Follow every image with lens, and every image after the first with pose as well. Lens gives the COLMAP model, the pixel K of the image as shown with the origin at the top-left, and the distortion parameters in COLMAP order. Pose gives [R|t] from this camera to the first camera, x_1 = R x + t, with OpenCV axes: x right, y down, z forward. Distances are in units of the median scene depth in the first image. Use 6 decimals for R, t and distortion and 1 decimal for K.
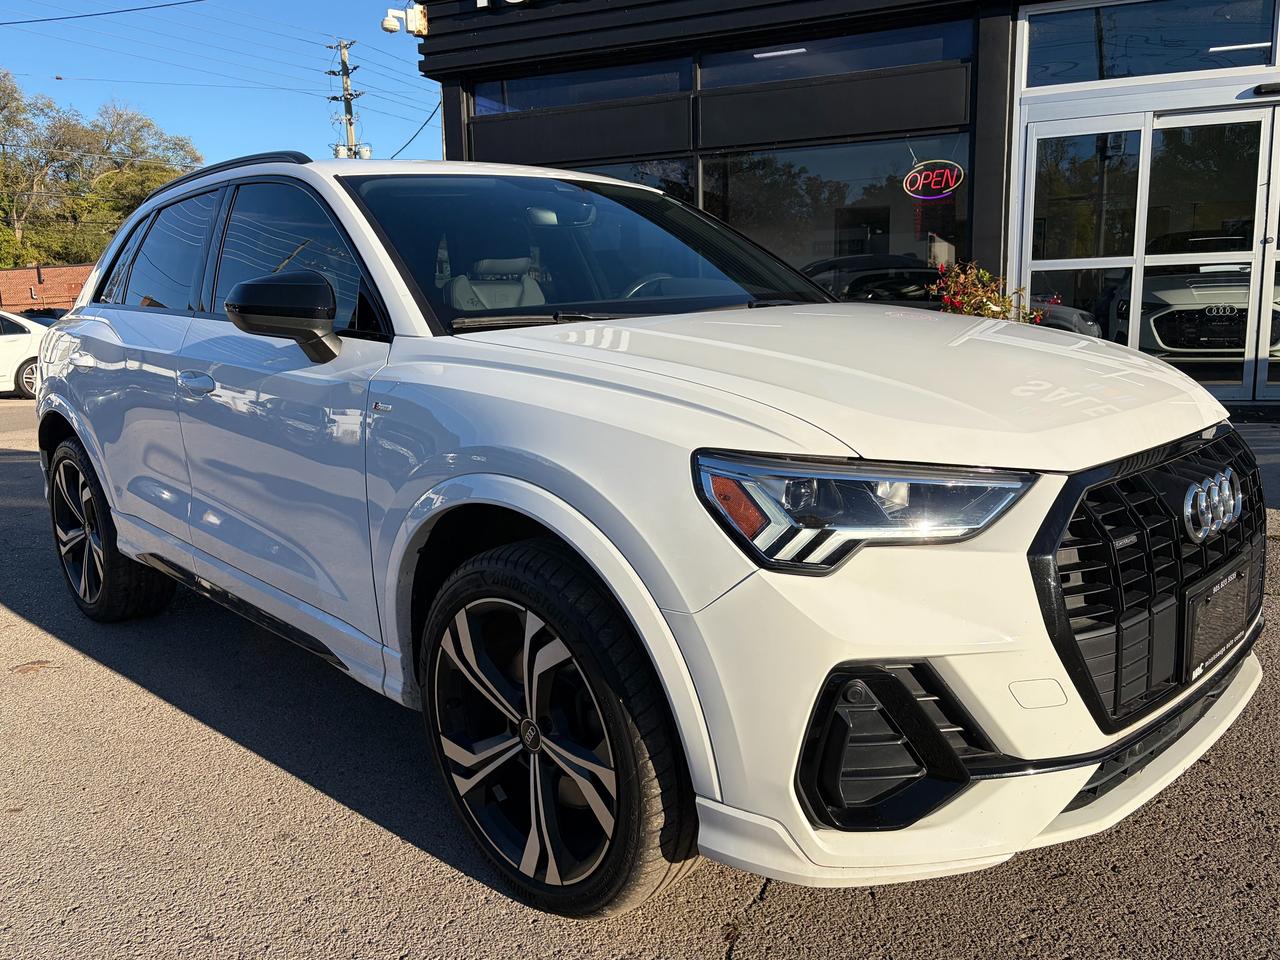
lens RADIAL K [[977.9, 0, 642.2], [0, 977.9, 493.2], [0, 0, 1]] dist [0.042958, -0.047532]
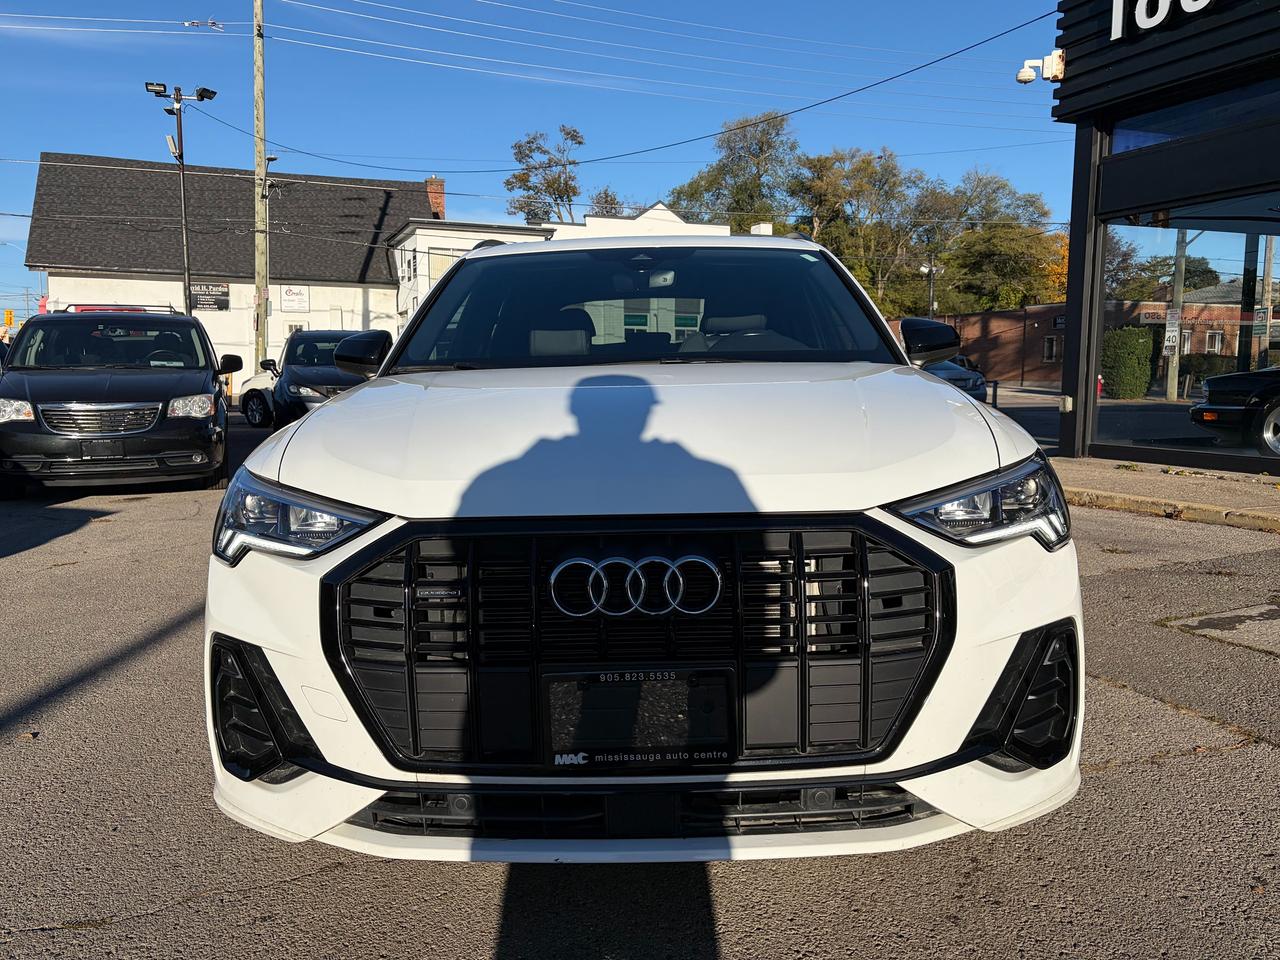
lens RADIAL K [[1009.8, 0, 650.5], [0, 1009.8, 481.6], [0, 0, 1]] dist [0.024813, -0.004864]
pose [[0.706457, 0.101523, -0.700437, 0.223847], [-0.147169, 0.989098, -0.005071, -0.015272], [0.692286, 0.106665, 0.713696, 0.061382]]
